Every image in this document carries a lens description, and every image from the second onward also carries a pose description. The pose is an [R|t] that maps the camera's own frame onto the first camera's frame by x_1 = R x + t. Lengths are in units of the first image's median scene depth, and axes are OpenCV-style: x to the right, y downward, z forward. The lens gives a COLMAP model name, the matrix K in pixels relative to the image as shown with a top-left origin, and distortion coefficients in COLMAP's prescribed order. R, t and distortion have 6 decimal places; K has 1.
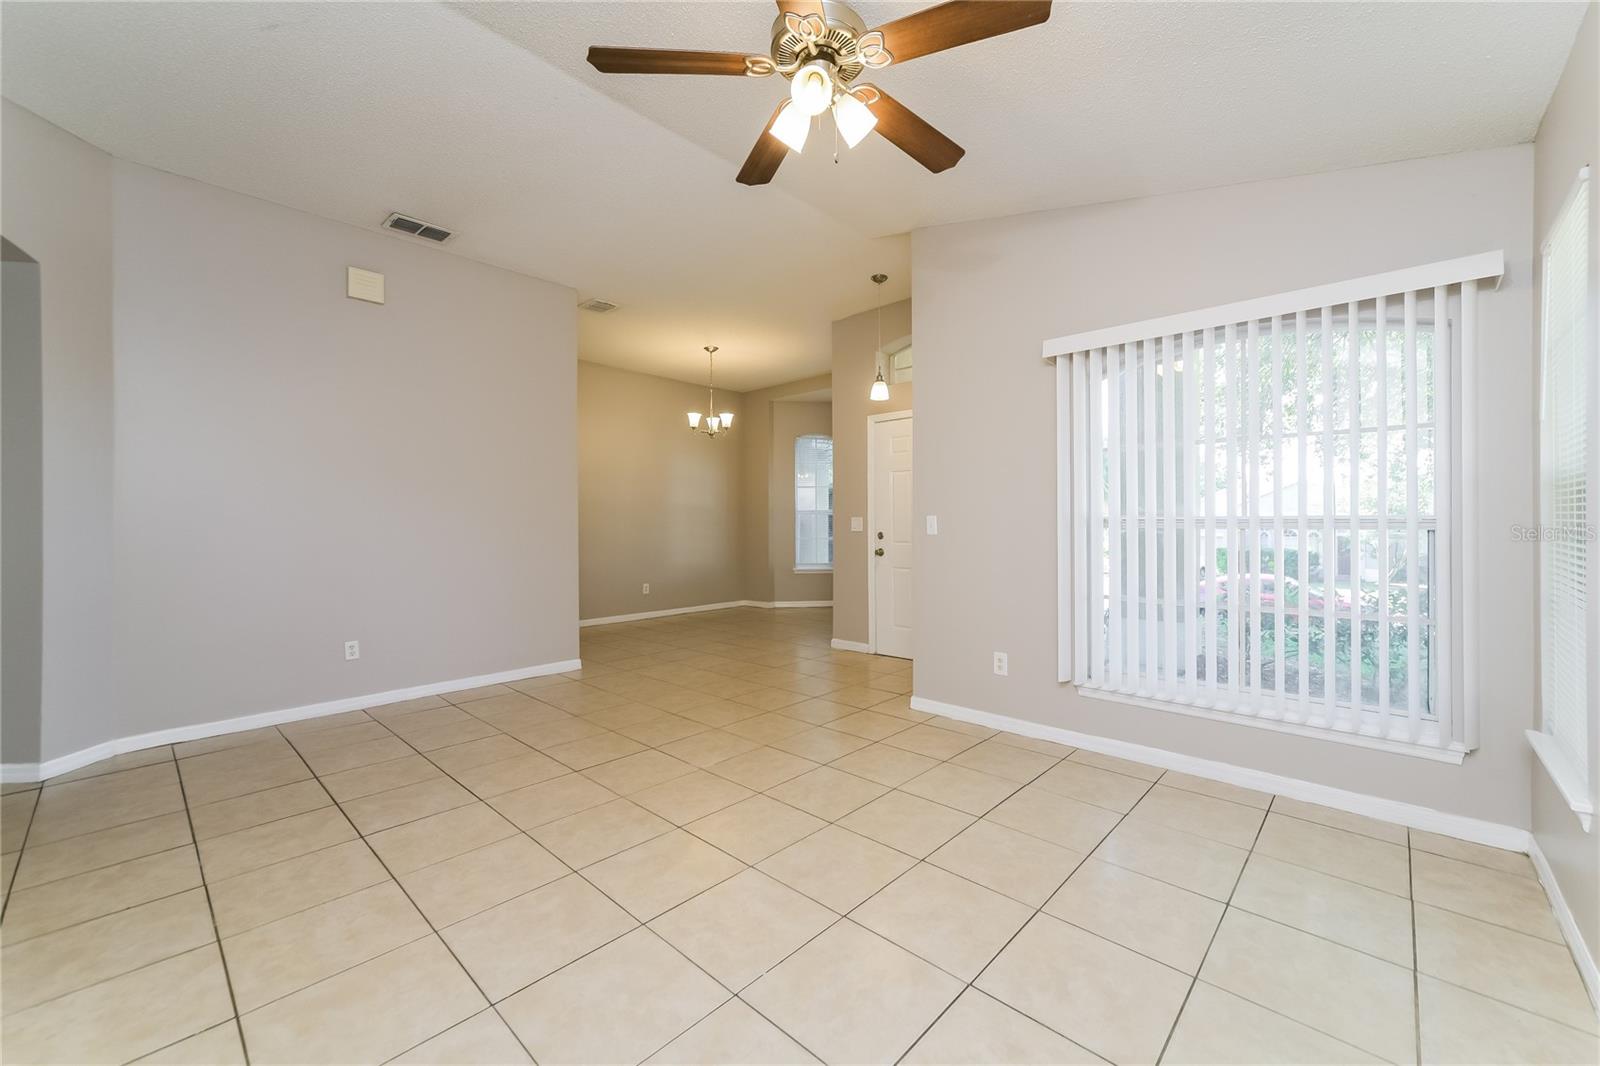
lens RADIAL K [[623.7, 0, 804.7], [0, 623.7, 521.9], [0, 0, 1]] dist [0.003046, 0.000454]
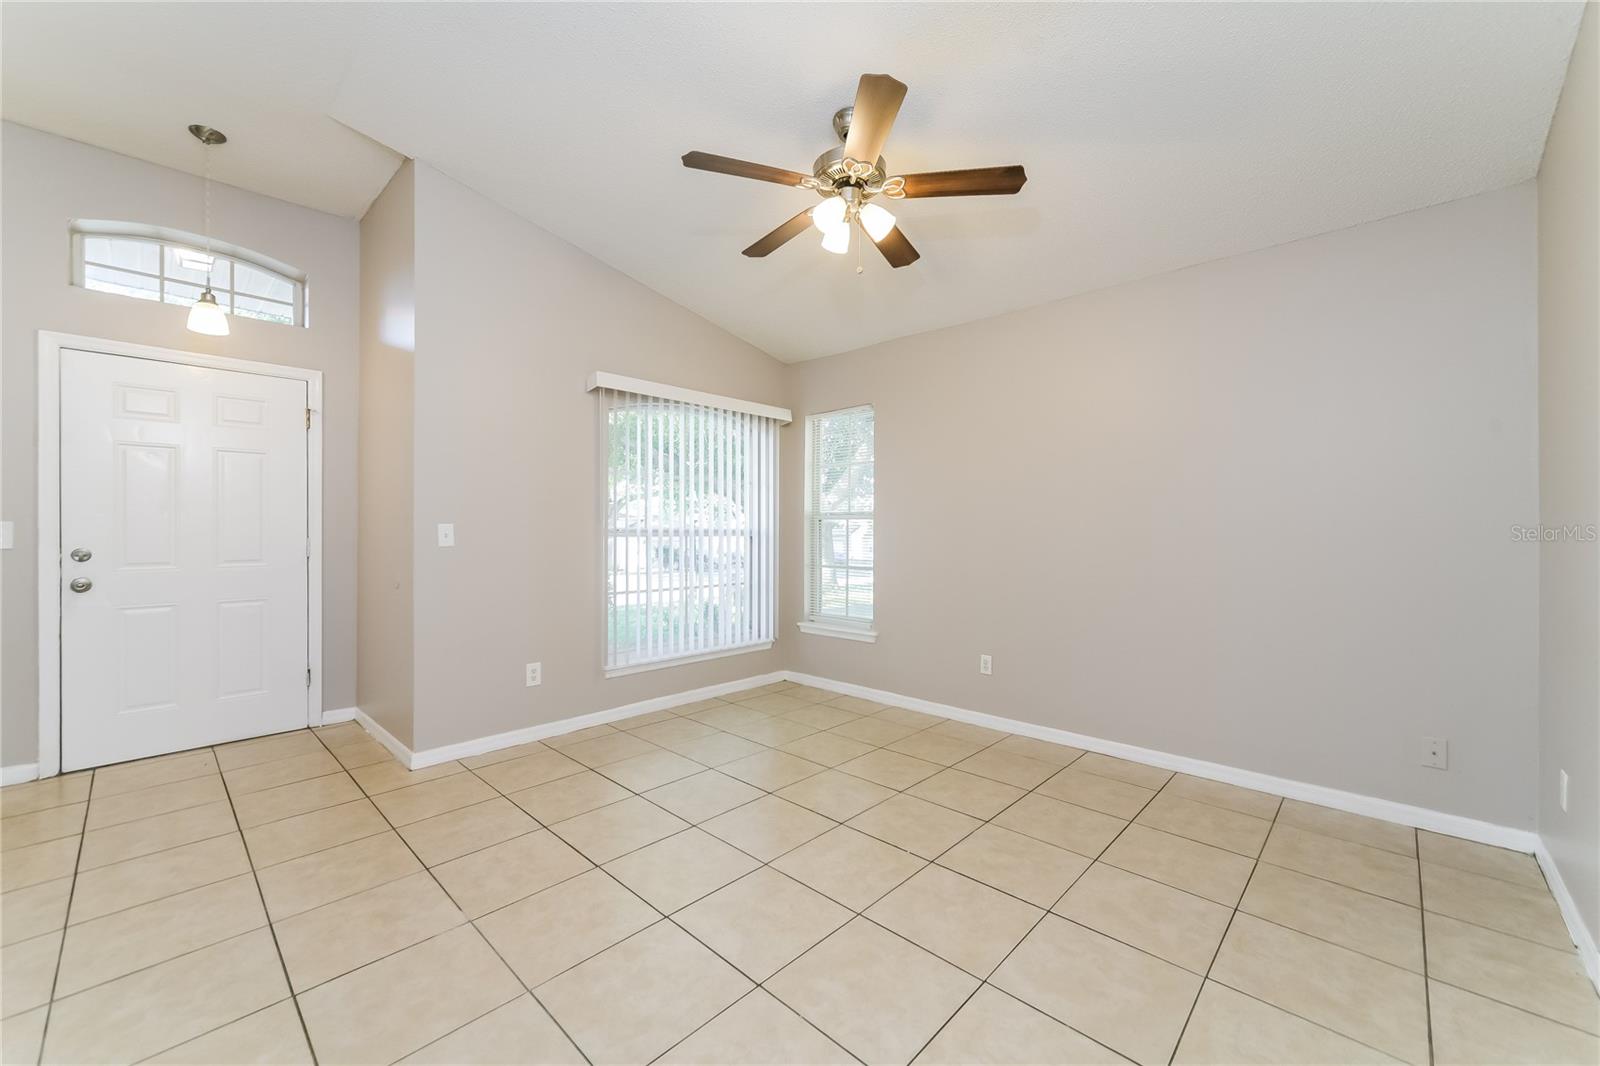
lens RADIAL K [[623.7, 0, 804.0], [0, 623.7, 535.4], [0, 0, 1]] dist [0.003046, 0.000454]
pose [[0.018007, -0.004928, 0.999826, -0.716126], [-0.001108, 0.999987, 0.004949, -0.000247], [-0.999837, -0.001197, 0.018002, 0.586719]]
